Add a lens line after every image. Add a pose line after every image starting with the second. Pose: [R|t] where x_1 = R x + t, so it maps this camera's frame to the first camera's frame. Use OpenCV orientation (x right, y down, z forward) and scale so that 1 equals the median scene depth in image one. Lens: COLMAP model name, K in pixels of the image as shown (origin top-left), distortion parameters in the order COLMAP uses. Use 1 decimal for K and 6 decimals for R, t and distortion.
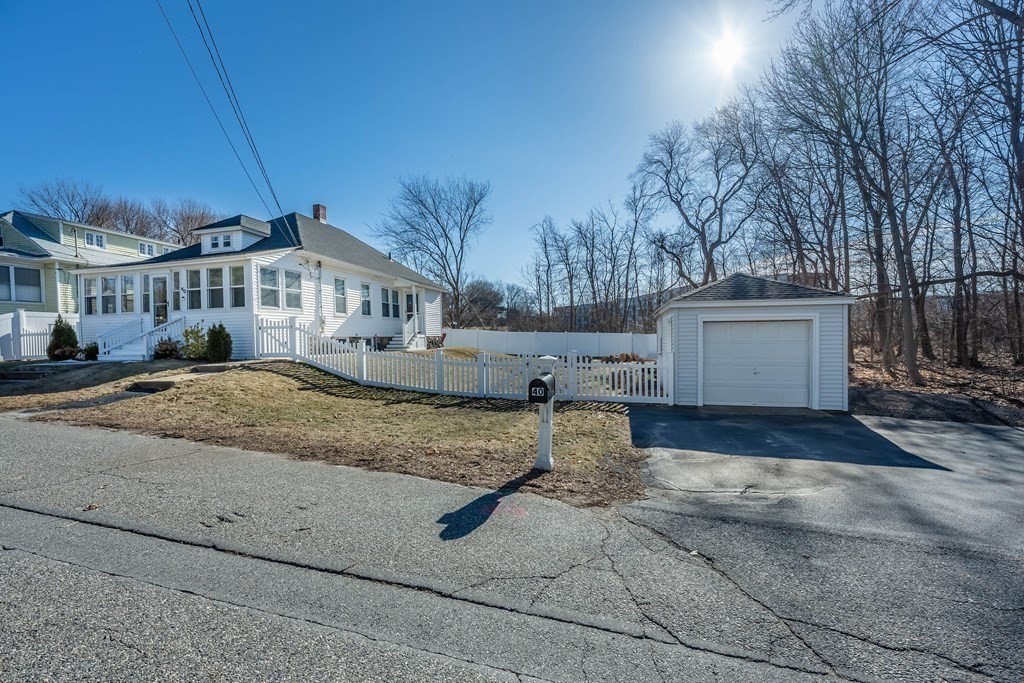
lens RADIAL K [[424.8, 0, 510.8], [0, 424.8, 346.0], [0, 0, 1]] dist [-0.000880, -0.000125]
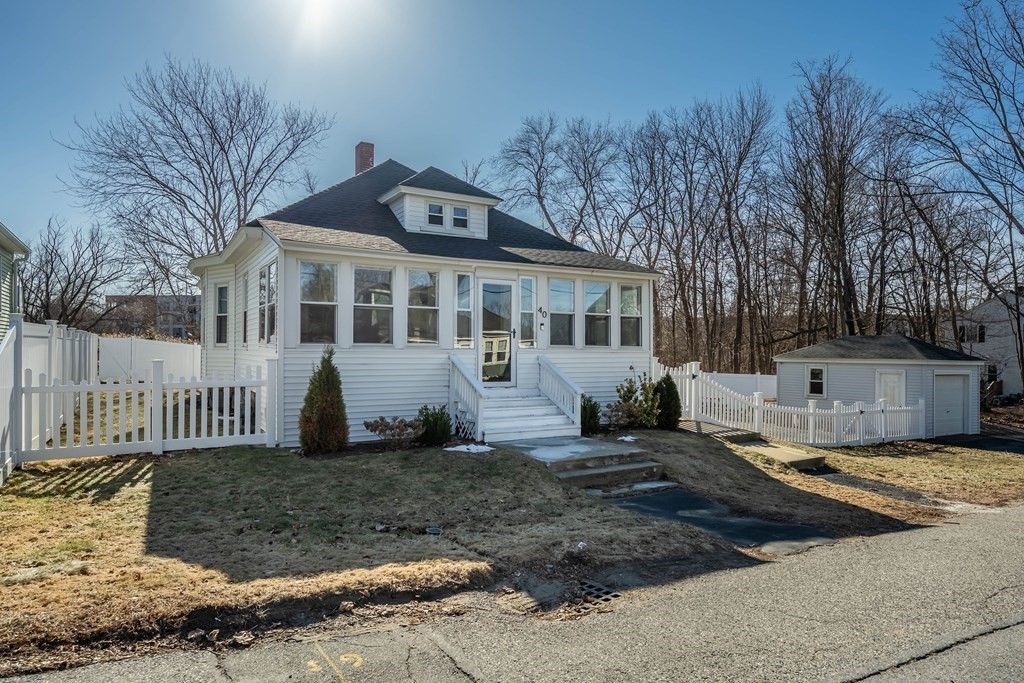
lens RADIAL K [[628.8, 0, 512.0], [0, 628.8, 341.5], [0, 0, 1]] dist [-0.003059, -0.003790]
pose [[0.701596, 0.031304, 0.711887, -1.221910], [-0.014531, 0.999455, -0.029629, -0.054834], [-0.712427, 0.010443, 0.701668, 0.351937]]
